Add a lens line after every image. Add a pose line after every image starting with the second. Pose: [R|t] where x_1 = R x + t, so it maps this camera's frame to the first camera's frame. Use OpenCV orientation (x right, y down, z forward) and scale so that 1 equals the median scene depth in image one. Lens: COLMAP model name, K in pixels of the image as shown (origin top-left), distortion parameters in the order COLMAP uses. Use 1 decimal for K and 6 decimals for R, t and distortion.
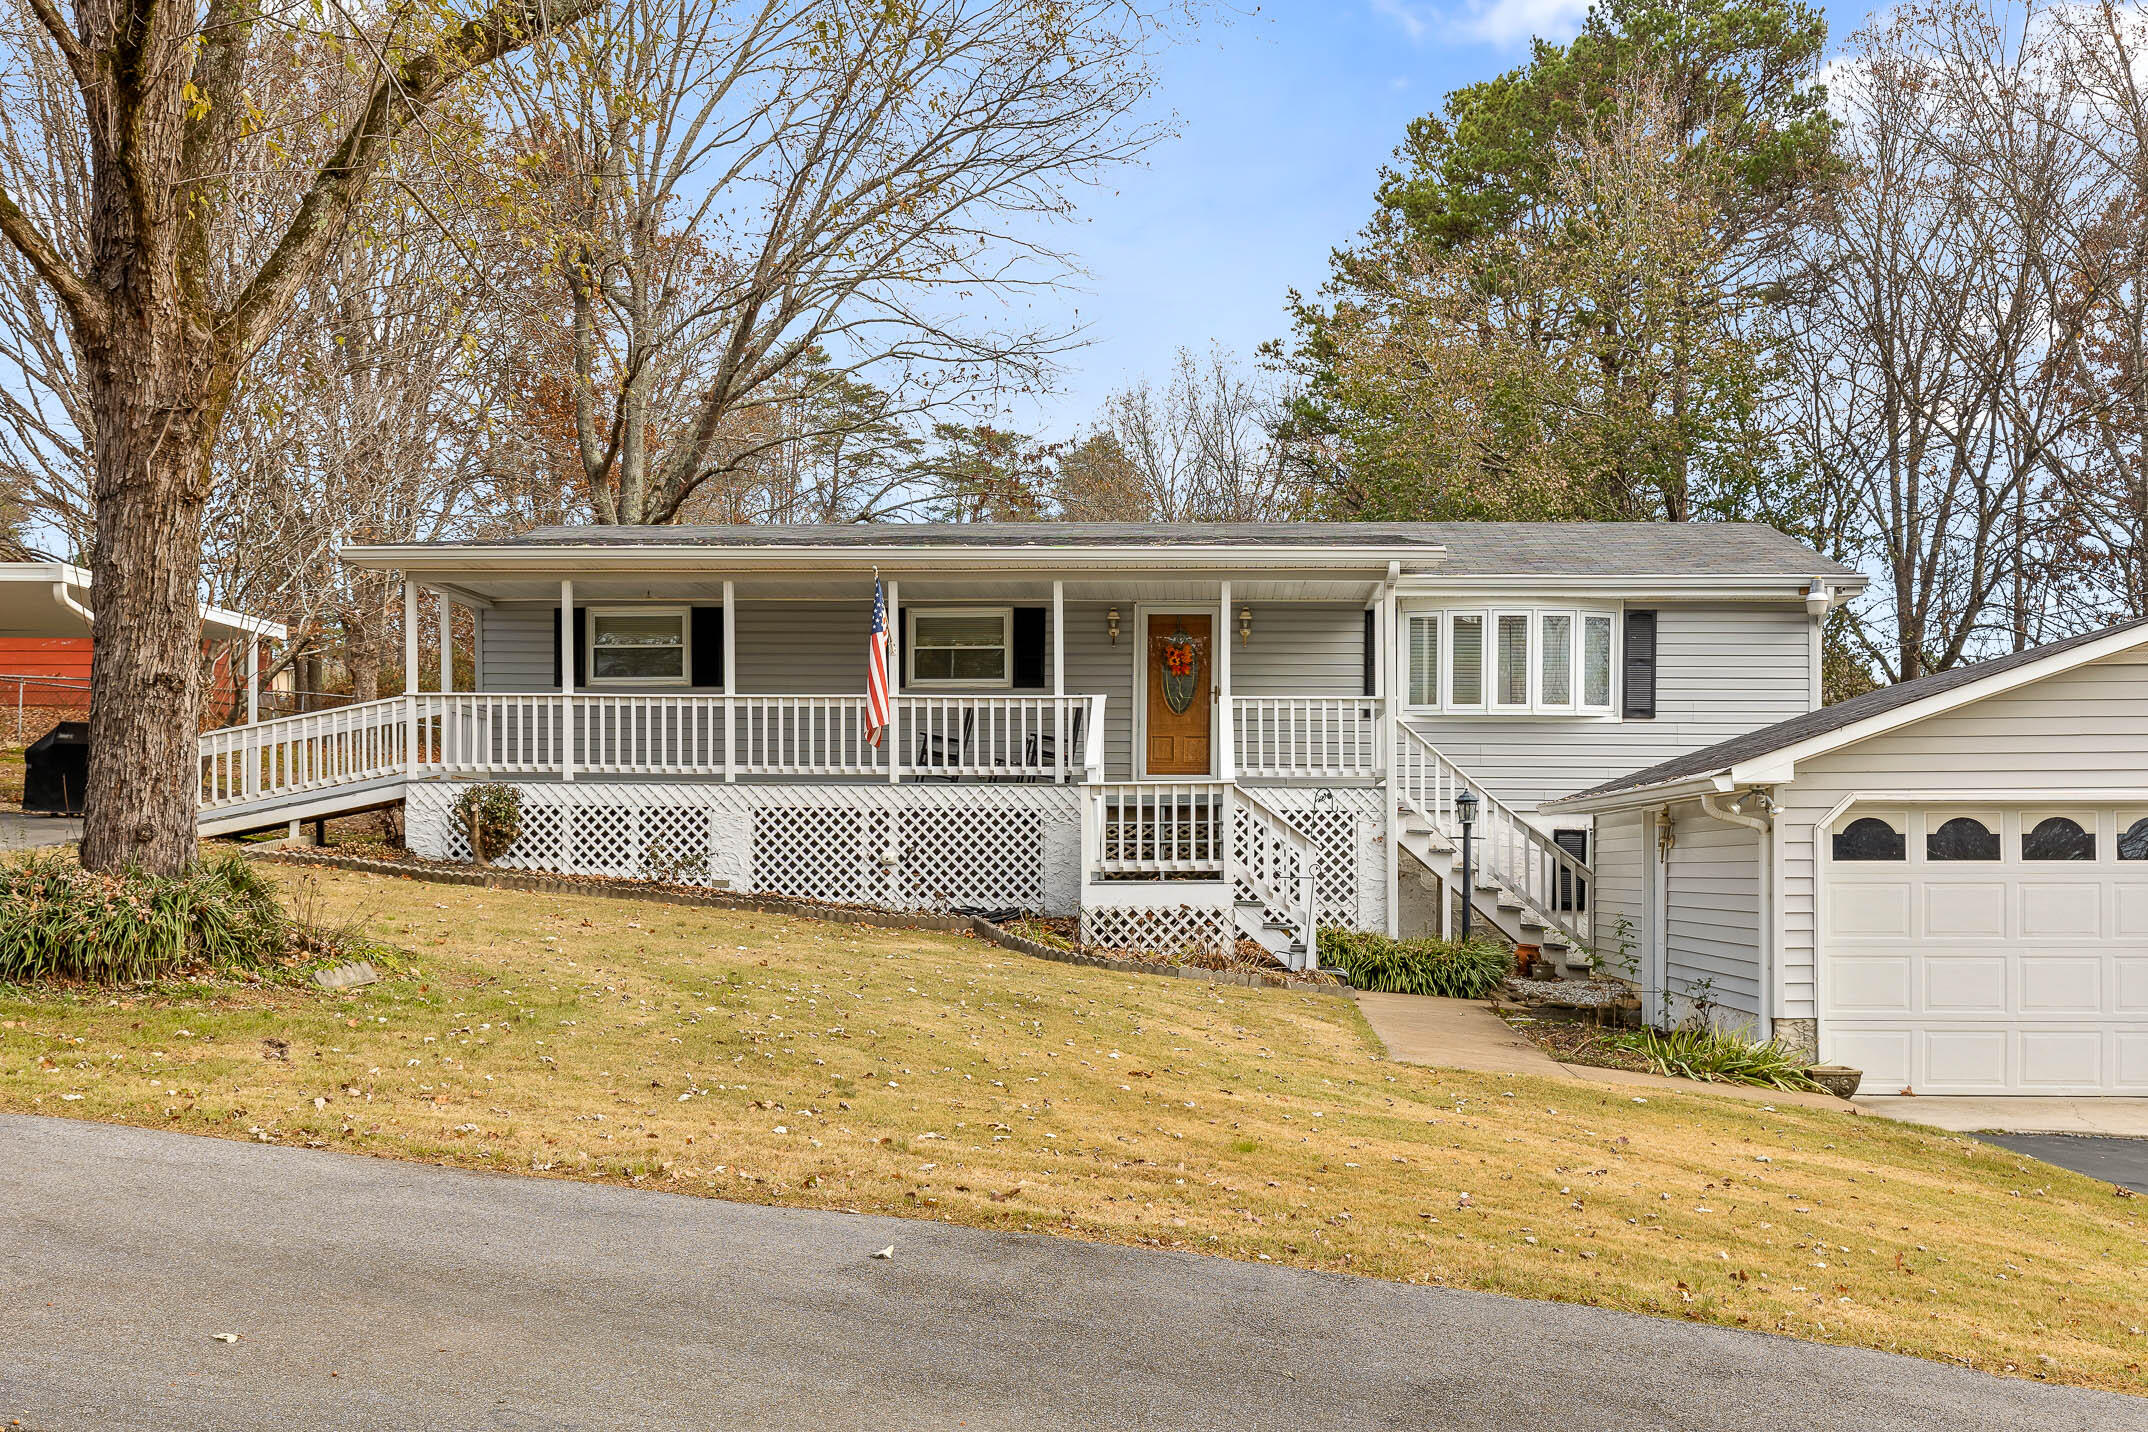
lens RADIAL K [[2142.2, 0, 1035.0], [0, 2142.2, 673.3], [0, 0, 1]] dist [0.011293, 0.003118]
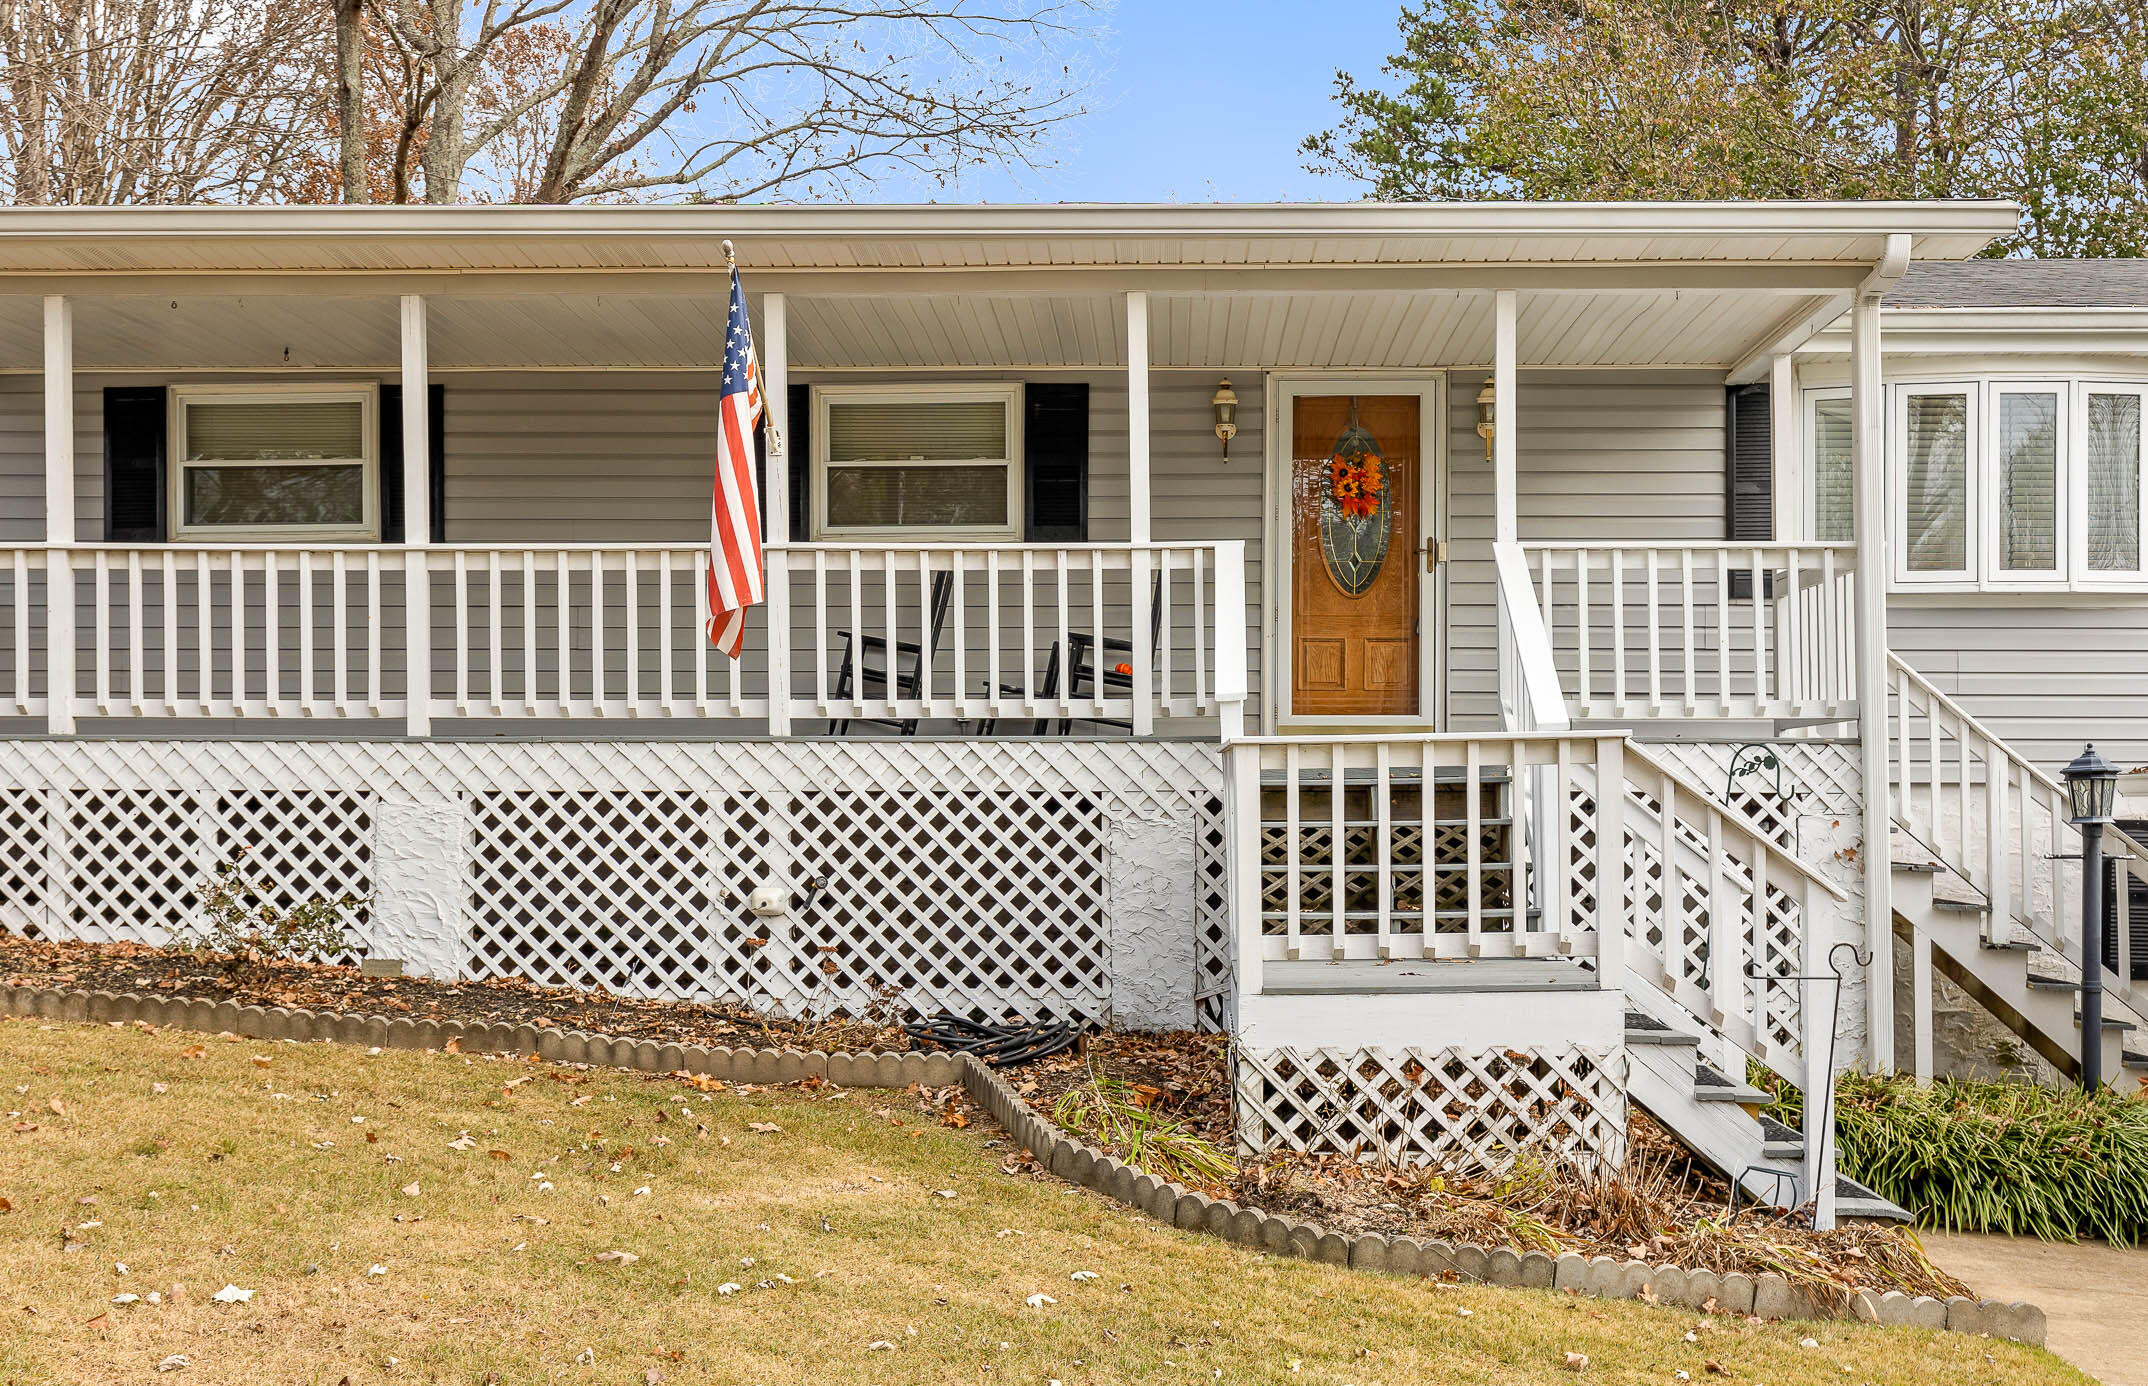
lens RADIAL K [[2467.2, 0, 1074.0], [0, 2467.2, 693.0], [0, 0, 1]] dist [-0.002507, -0.001947]
pose [[0.999381, -0.004663, 0.034866, -0.021356], [0.003303, 0.999236, 0.038943, 0.021780], [-0.035021, -0.038804, 0.998633, 0.475179]]
